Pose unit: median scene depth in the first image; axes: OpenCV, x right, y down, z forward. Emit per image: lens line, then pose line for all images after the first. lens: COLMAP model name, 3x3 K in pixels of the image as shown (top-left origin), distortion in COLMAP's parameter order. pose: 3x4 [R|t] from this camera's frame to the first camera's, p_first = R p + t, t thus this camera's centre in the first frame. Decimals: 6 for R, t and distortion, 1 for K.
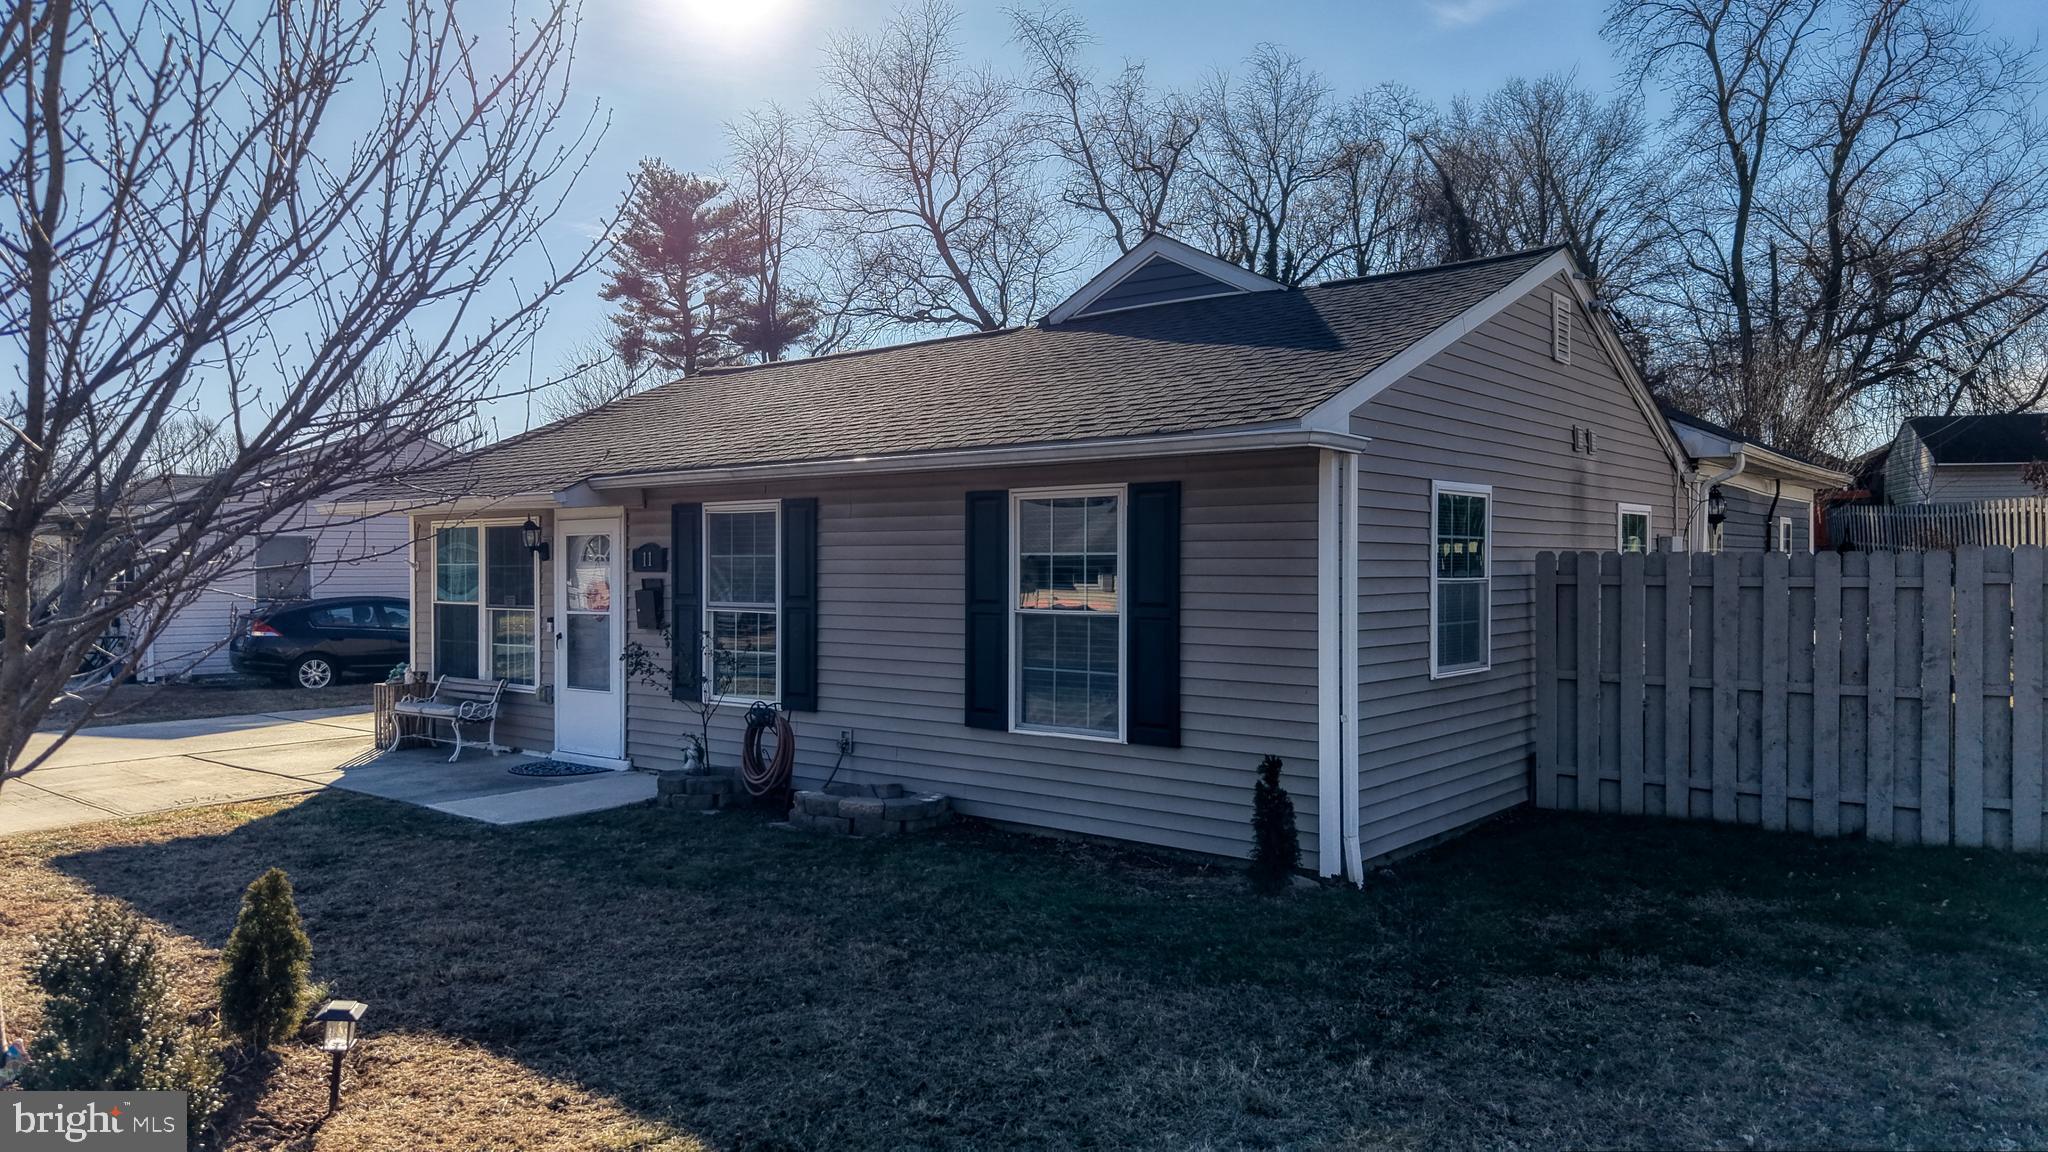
lens RADIAL K [[1341.0, 0, 1024.3], [0, 1341.0, 584.3], [0, 0, 1]] dist [-0.011400, -0.002855]
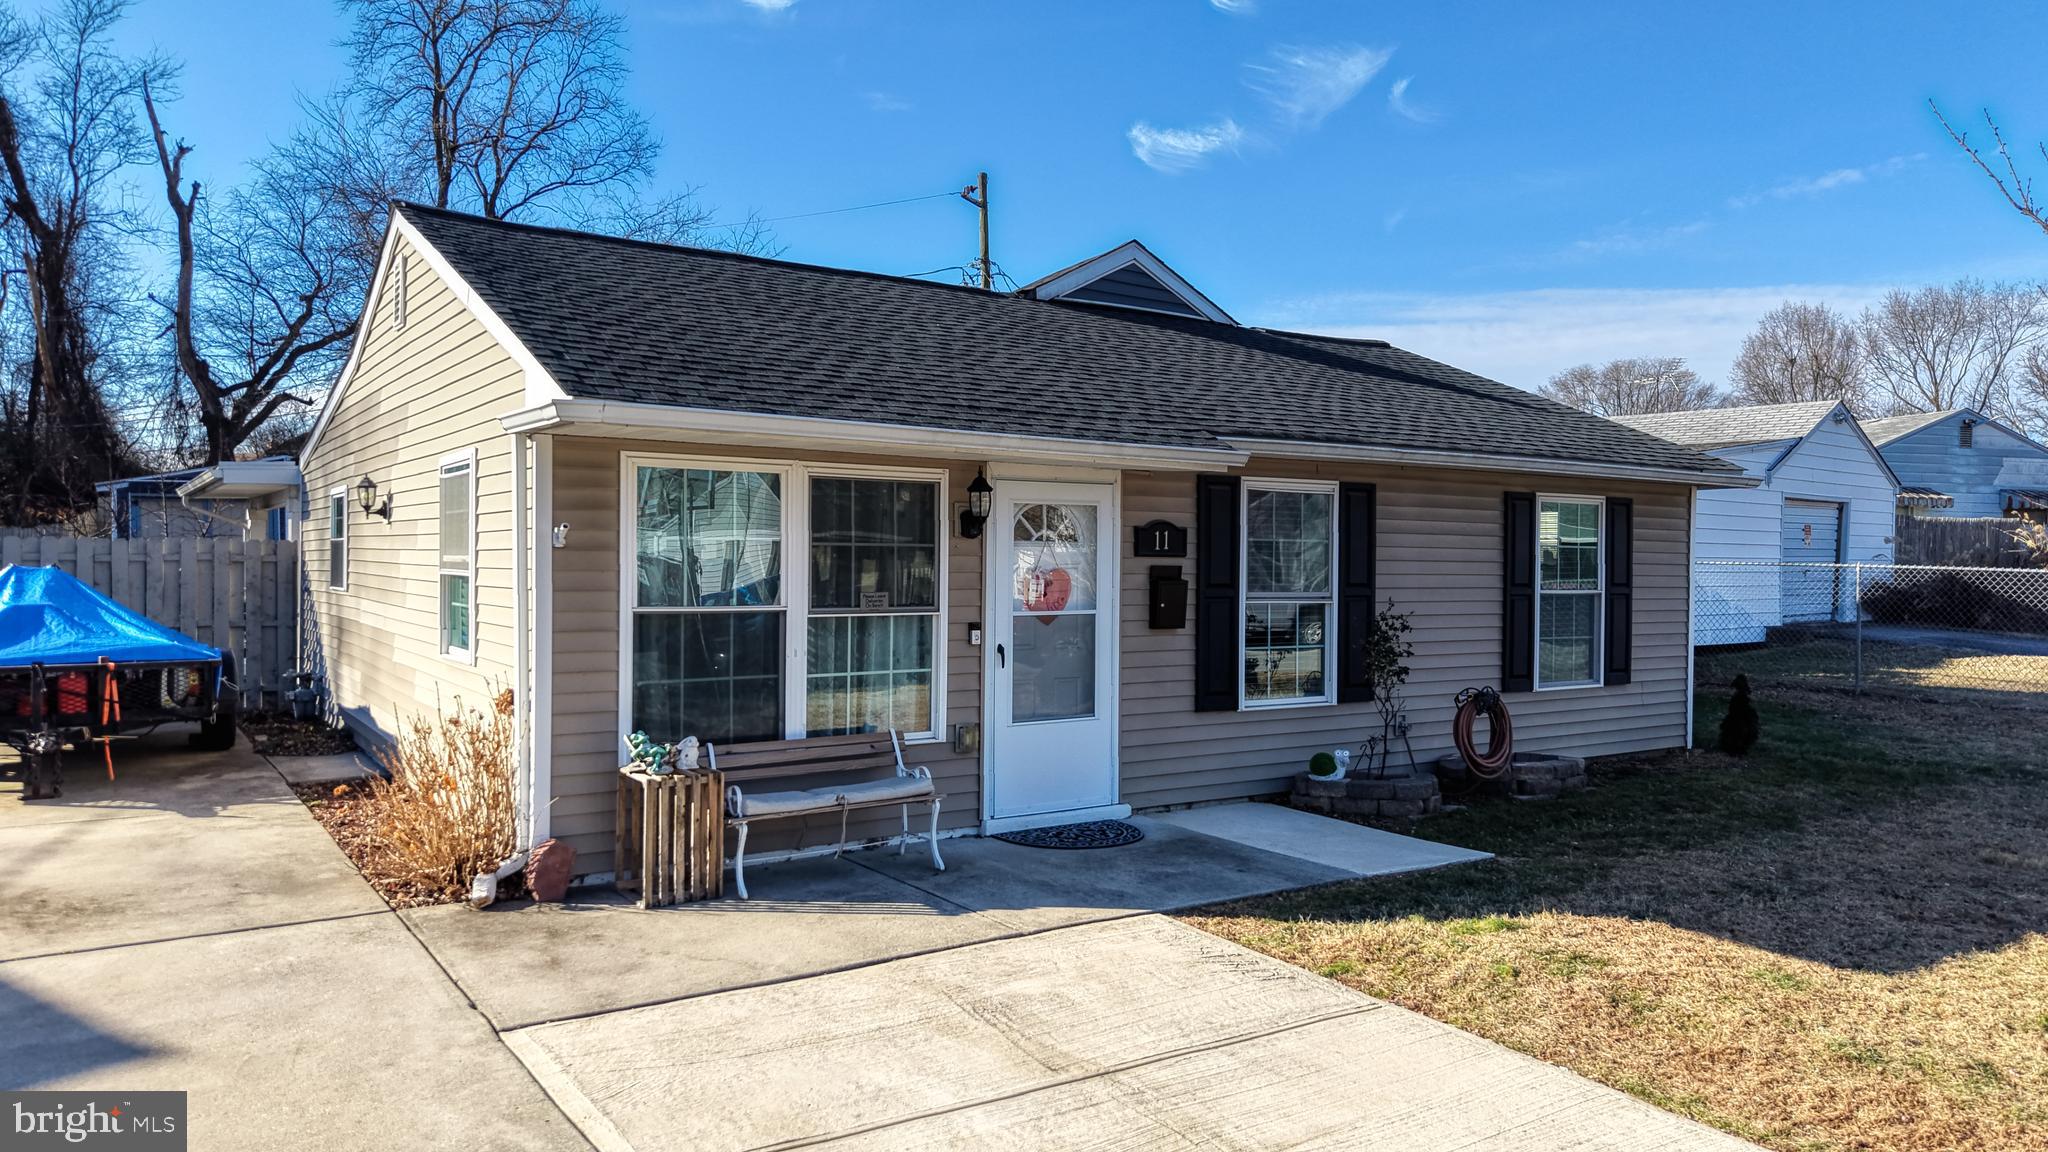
lens RADIAL K [[1341.0, 0, 982.1], [0, 1341.0, 565.1], [0, 0, 1]] dist [-0.011400, -0.002855]
pose [[0.345603, -0.009961, 0.938328, -1.055613], [-0.008836, 0.999865, 0.013869, -0.014443], [-0.938339, -0.013084, 0.345468, 0.834916]]
